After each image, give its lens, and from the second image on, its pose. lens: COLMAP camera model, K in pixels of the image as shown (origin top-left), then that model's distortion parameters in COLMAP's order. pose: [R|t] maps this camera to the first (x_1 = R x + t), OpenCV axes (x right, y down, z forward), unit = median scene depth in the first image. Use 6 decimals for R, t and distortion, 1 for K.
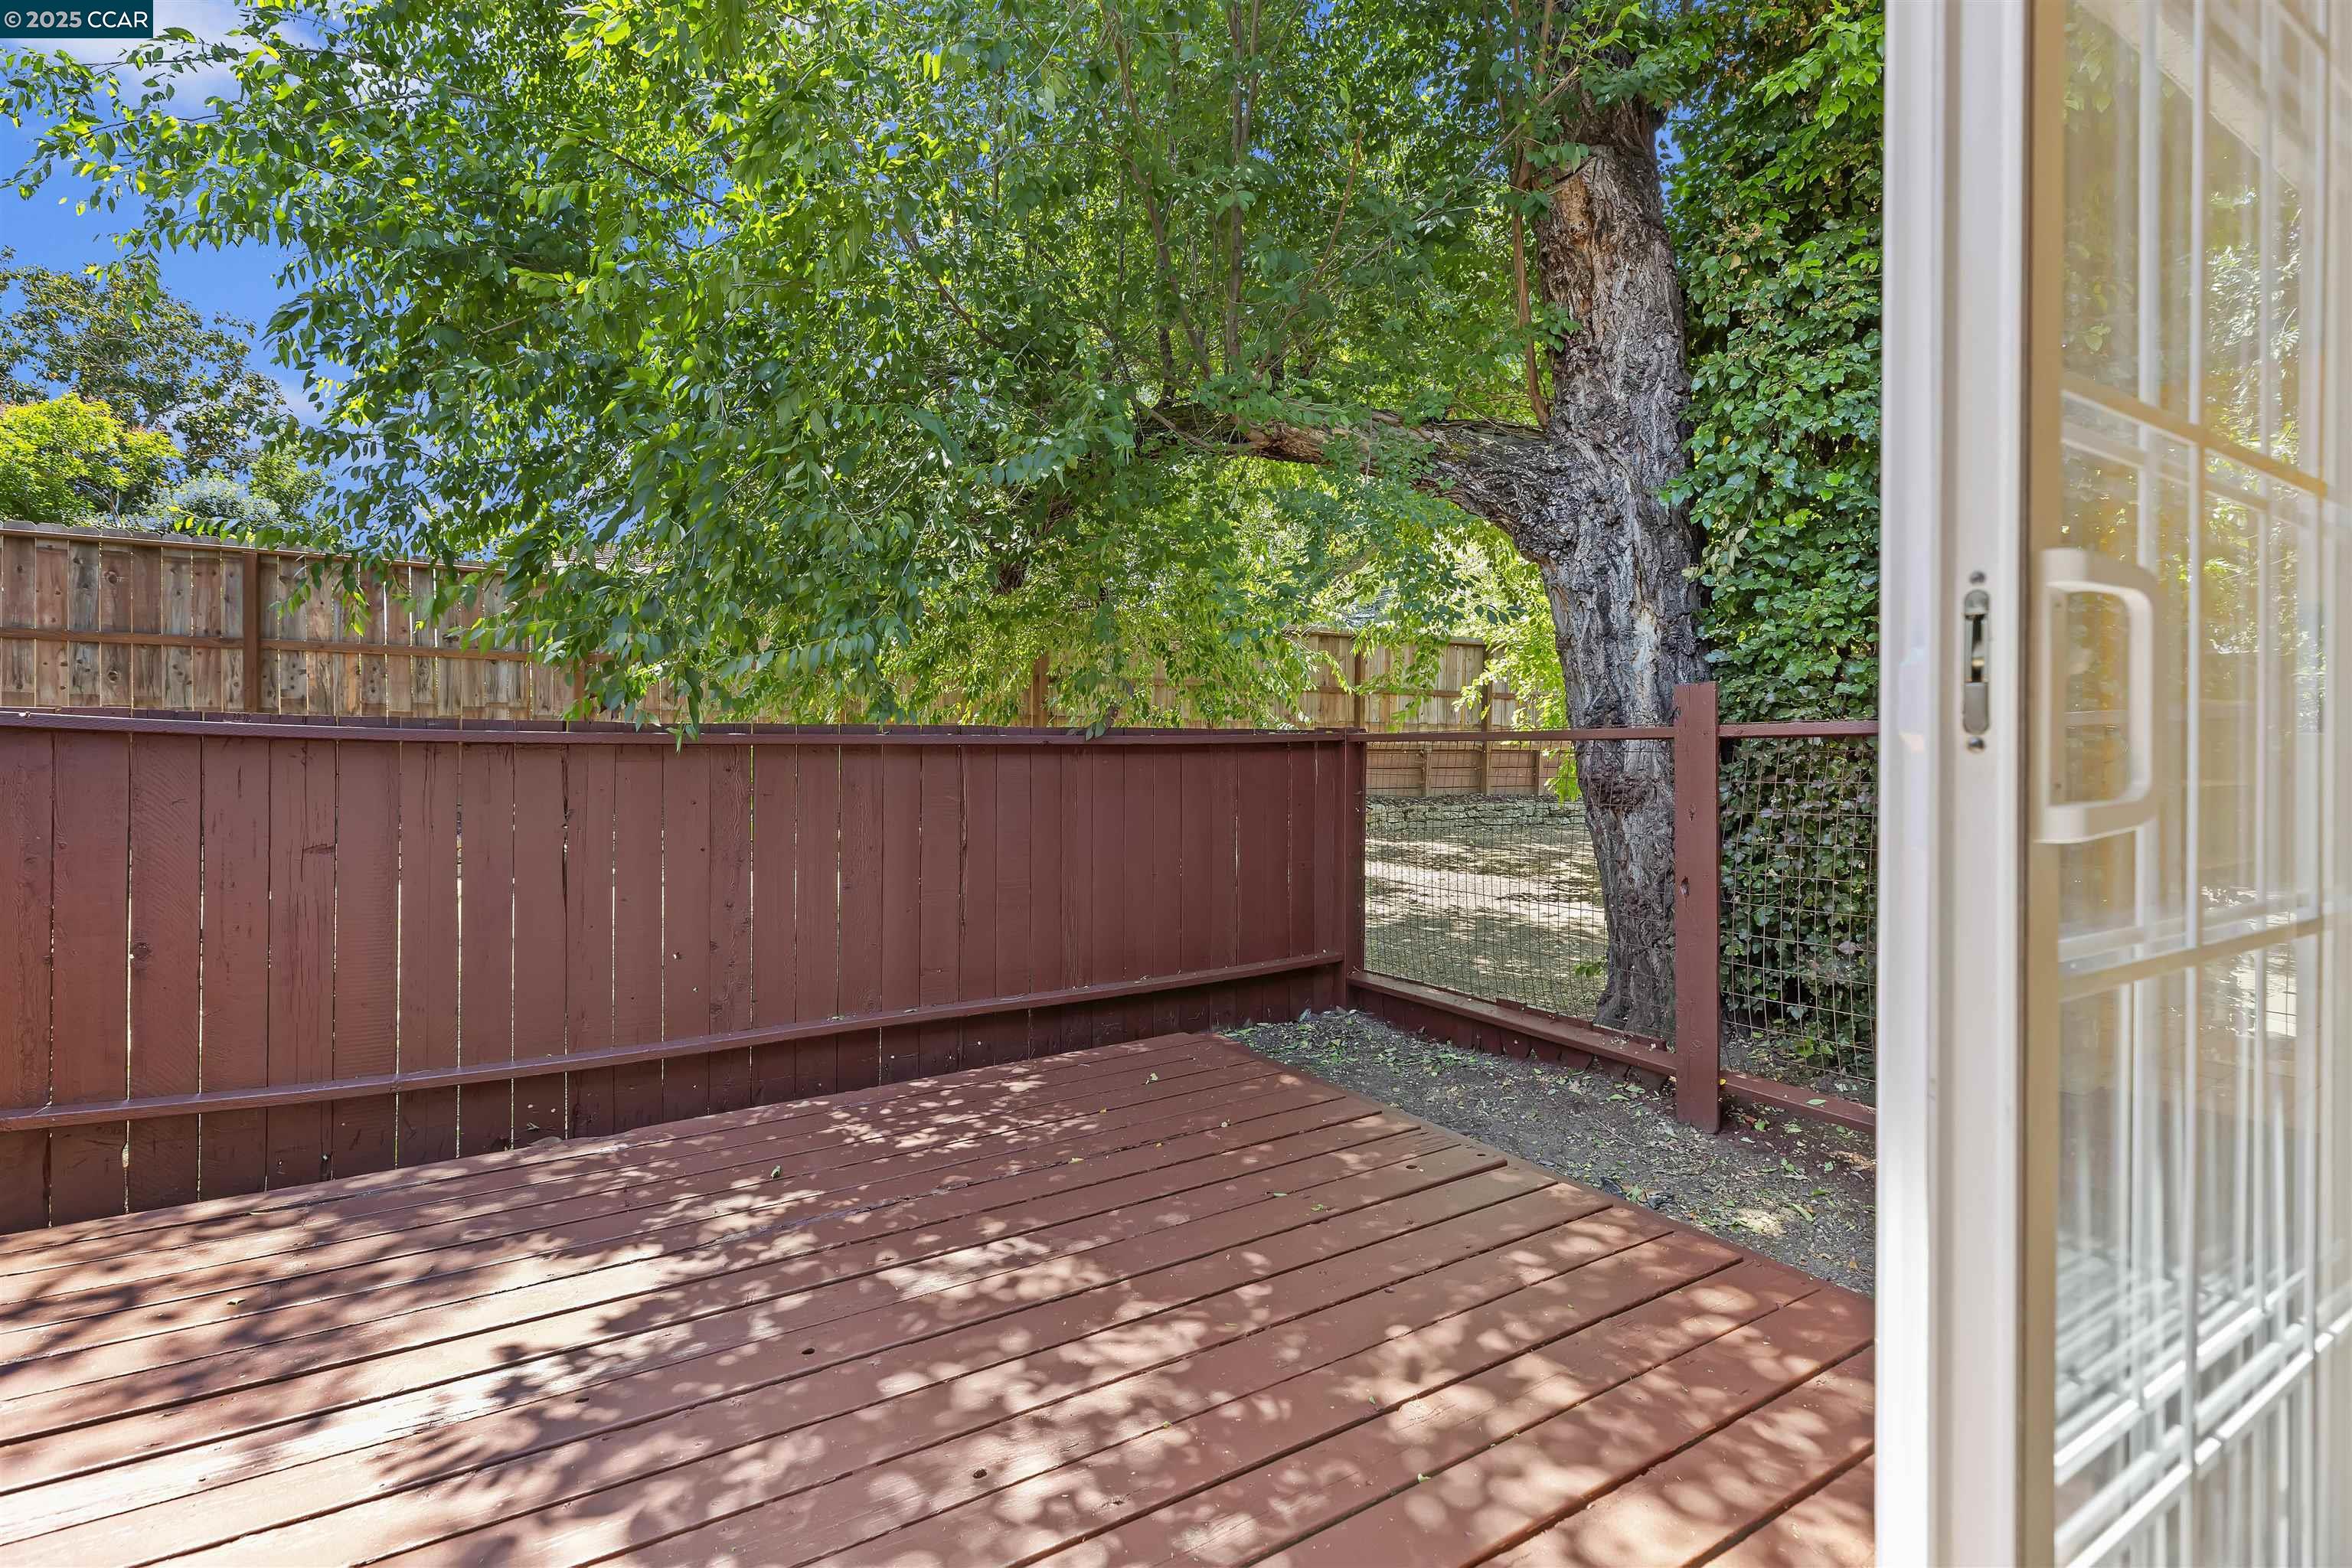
lens RADIAL K [[1052.5, 0, 1185.8], [0, 1052.5, 768.7], [0, 0, 1]] dist [0.001929, 0.000132]
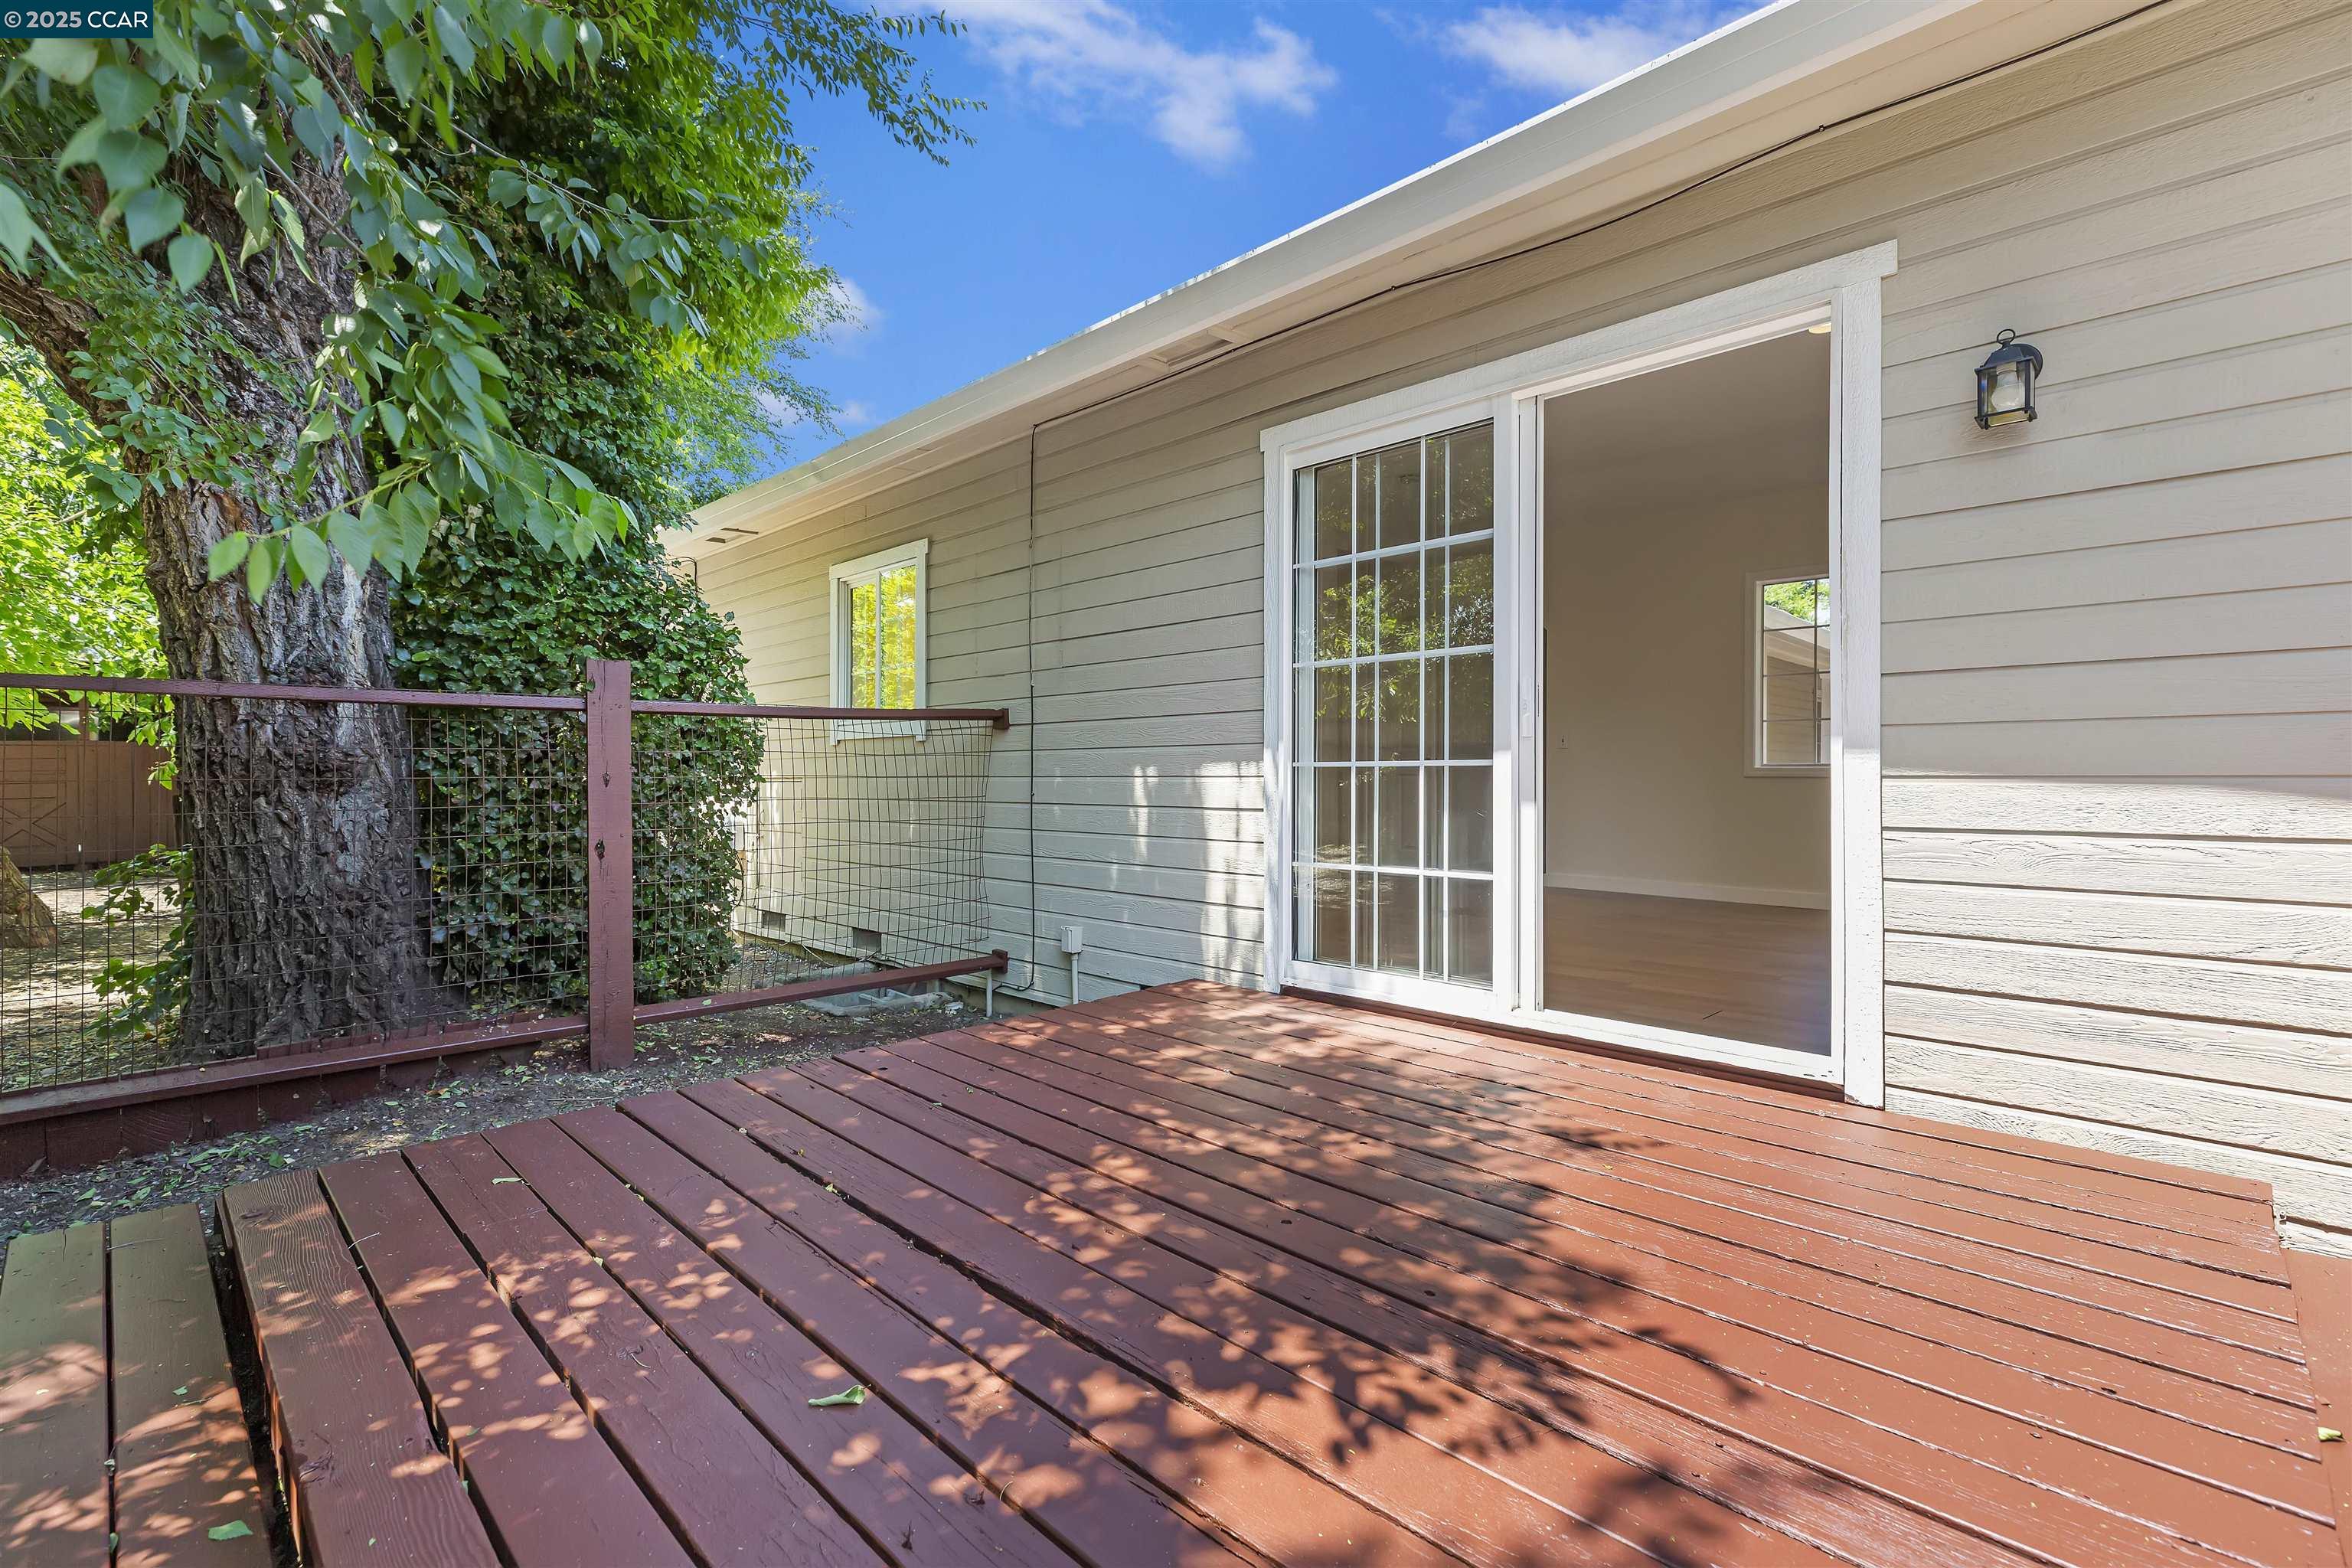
lens RADIAL K [[1052.5, 0, 1182.2], [0, 1052.5, 780.6], [0, 0, 1]] dist [0.001929, 0.000132]
pose [[-0.246907, -0.013064, 0.968951, -0.568987], [0.002057, 0.999900, 0.014005, 0.020510], [-0.969037, 0.005451, -0.246855, 0.549592]]
